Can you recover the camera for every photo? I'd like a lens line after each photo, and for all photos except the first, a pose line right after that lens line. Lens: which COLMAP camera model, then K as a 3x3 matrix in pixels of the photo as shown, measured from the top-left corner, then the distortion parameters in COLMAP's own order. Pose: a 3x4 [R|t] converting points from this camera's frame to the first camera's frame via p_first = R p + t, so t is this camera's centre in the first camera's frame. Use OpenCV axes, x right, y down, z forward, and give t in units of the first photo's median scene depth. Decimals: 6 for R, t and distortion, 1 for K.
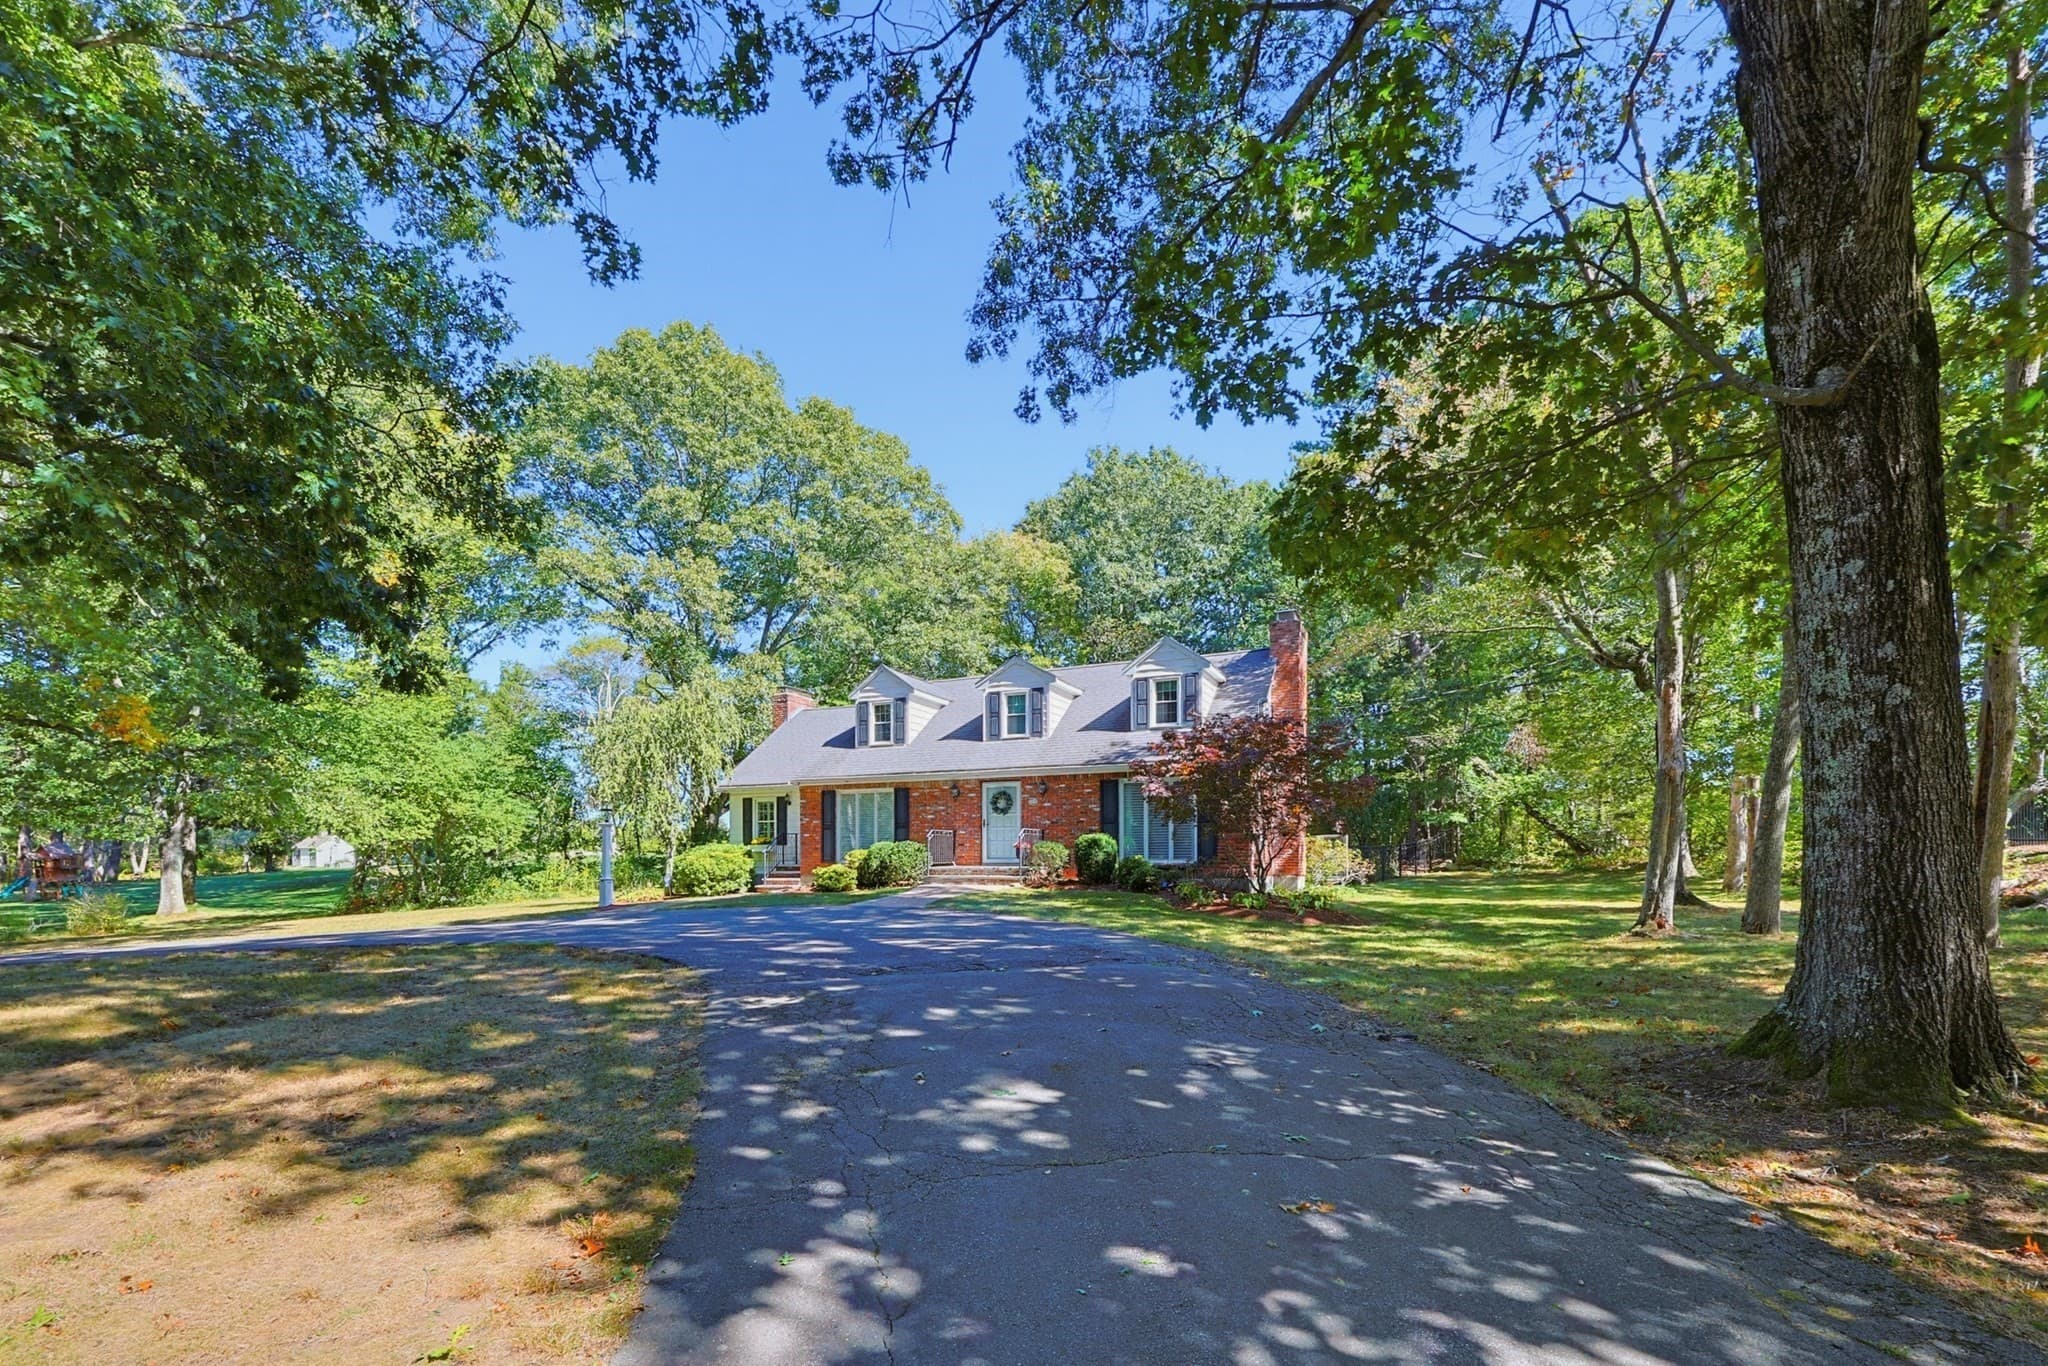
lens RADIAL K [[1076.8, 0, 973.7], [0, 1076.8, 764.3], [0, 0, 1]] dist [-0.001040, 0.000467]
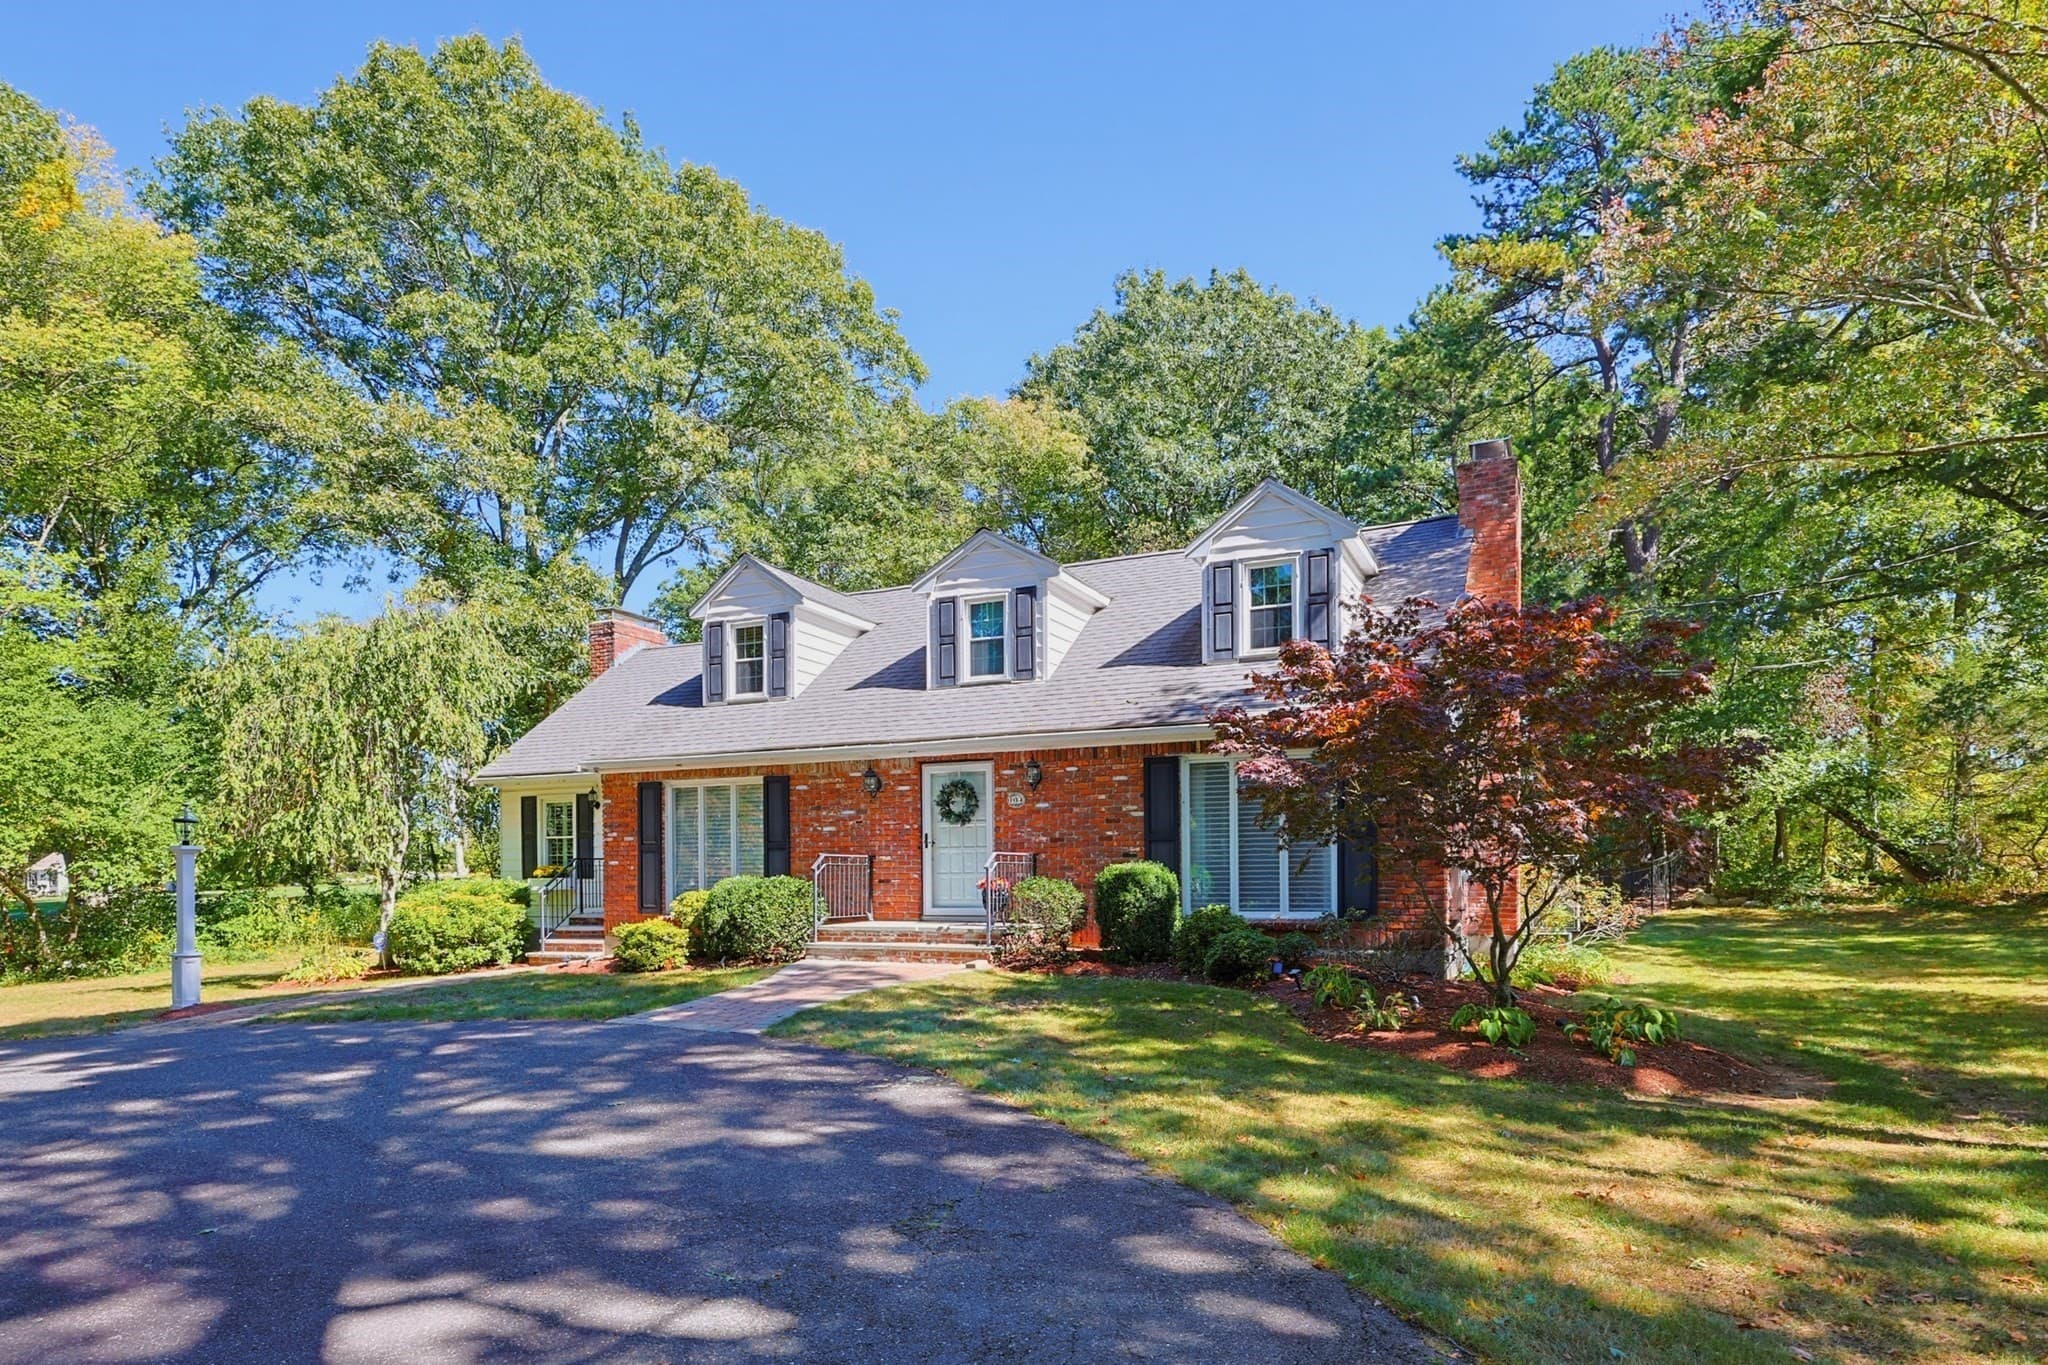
lens RADIAL K [[1392.1, 0, 949.4], [0, 1392.1, 798.7], [0, 0, 1]] dist [0.039948, 0.000410]
pose [[0.999880, -0.006205, -0.014224, 0.029178], [0.006683, 0.999407, 0.033784, 0.009803], [0.014006, -0.033875, 0.999328, 0.287794]]
